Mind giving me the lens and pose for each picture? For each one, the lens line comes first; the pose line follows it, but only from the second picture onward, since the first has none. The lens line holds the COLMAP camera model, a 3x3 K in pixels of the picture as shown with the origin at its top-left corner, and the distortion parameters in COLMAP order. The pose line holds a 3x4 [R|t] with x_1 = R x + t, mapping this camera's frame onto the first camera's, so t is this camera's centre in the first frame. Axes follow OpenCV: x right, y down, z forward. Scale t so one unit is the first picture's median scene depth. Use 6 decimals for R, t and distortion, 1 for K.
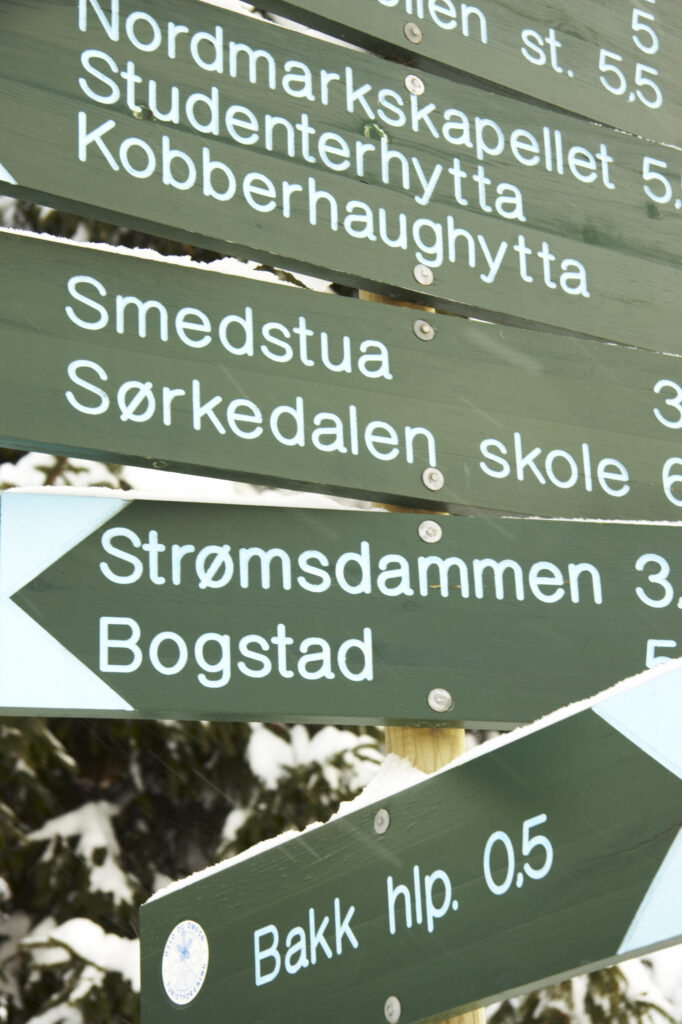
lens RADIAL K [[2663.2, 0, 341.0], [0, 2663.2, 512.0], [0, 0, 1]] dist [0.376589, 0.187732]
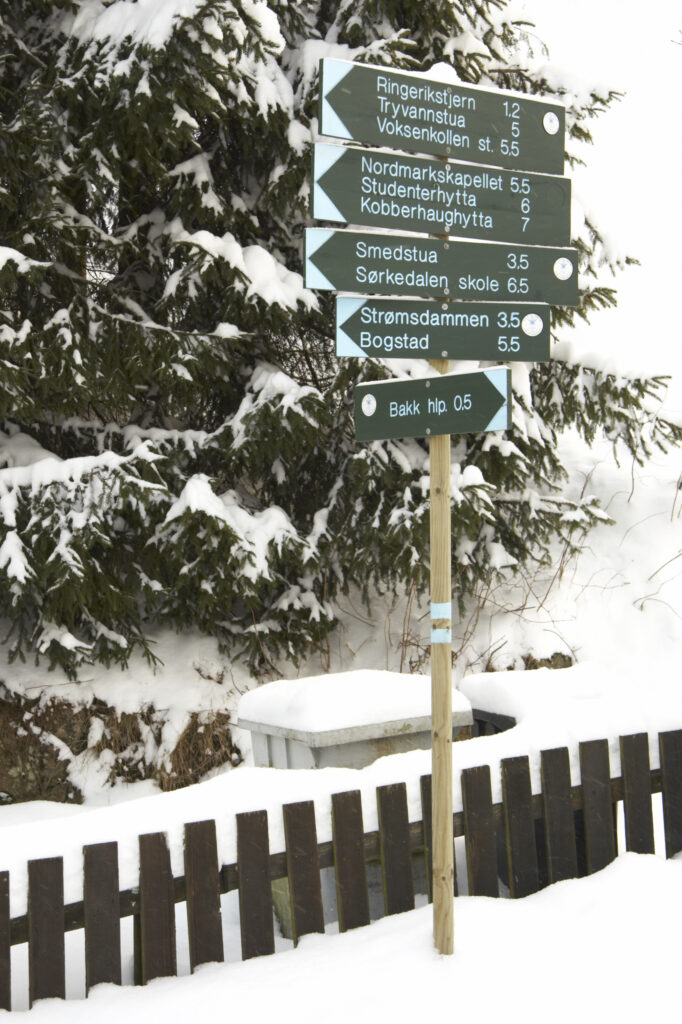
lens RADIAL K [[2318.7, 0, 341.0], [0, 2318.7, 512.0], [0, 0, 1]] dist [0.341030, 0.071990]
pose [[0.997364, 0.045186, 0.056768, -0.285102], [-0.062366, 0.933734, 0.352493, -0.867059], [-0.037078, -0.355104, 0.934091, -2.161052]]
